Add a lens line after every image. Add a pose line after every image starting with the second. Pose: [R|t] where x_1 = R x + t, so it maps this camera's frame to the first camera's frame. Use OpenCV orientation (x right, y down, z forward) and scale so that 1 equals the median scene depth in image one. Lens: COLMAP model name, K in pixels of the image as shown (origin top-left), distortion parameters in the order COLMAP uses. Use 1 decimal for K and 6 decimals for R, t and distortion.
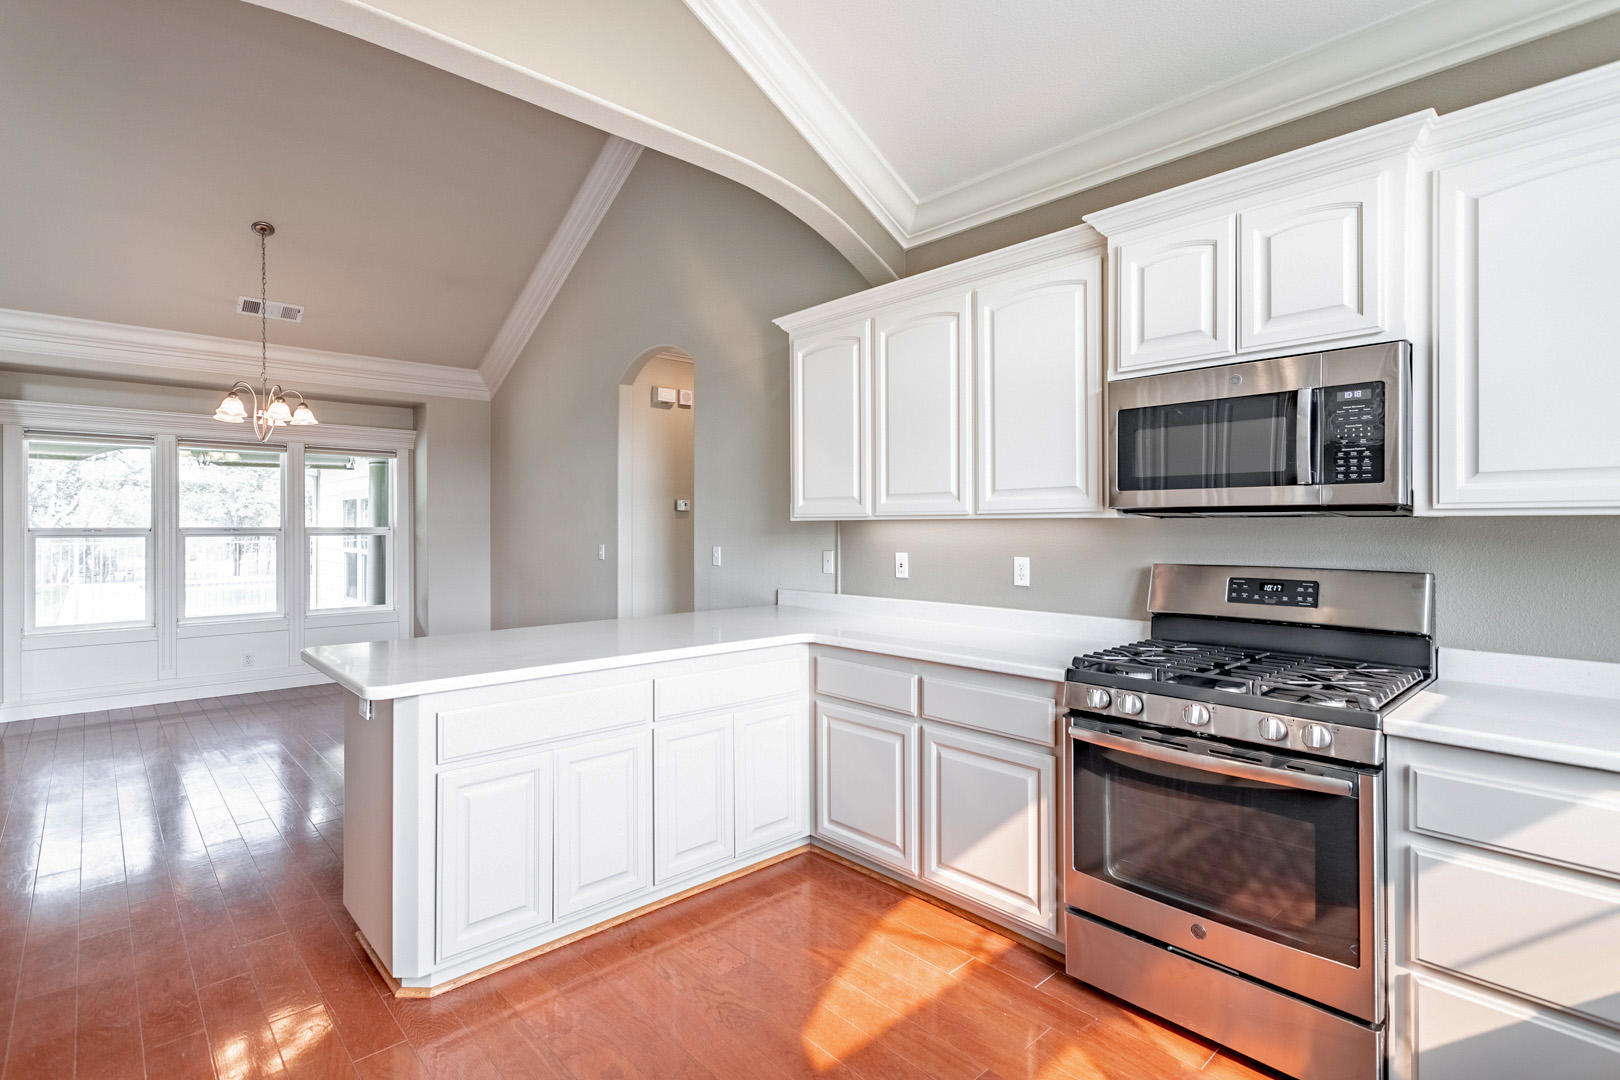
lens RADIAL K [[780.2, 0, 805.5], [0, 780.2, 525.6], [0, 0, 1]] dist [-0.000299, 0.000640]
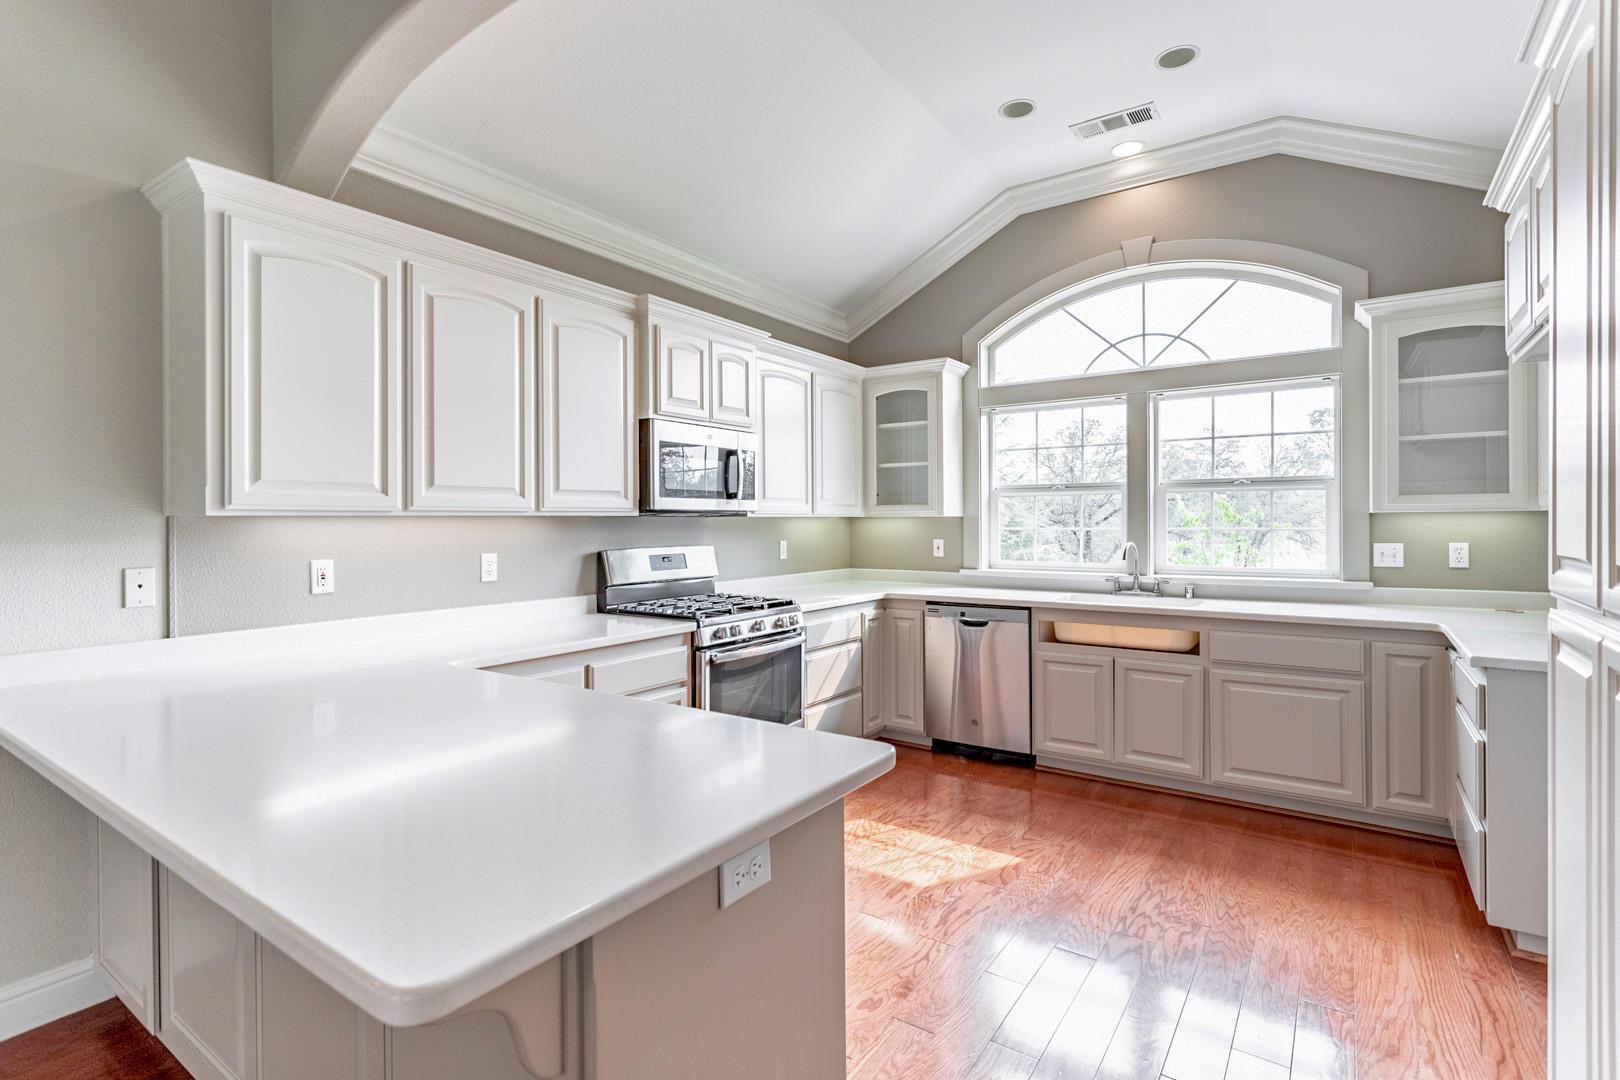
lens RADIAL K [[780.2, 0, 804.5], [0, 780.2, 531.3], [0, 0, 1]] dist [-0.000299, 0.000640]
pose [[-0.212201, -0.010540, 0.977169, -0.904292], [0.006705, 0.999903, 0.012241, 0.001605], [-0.977203, 0.009149, -0.212109, 0.900351]]
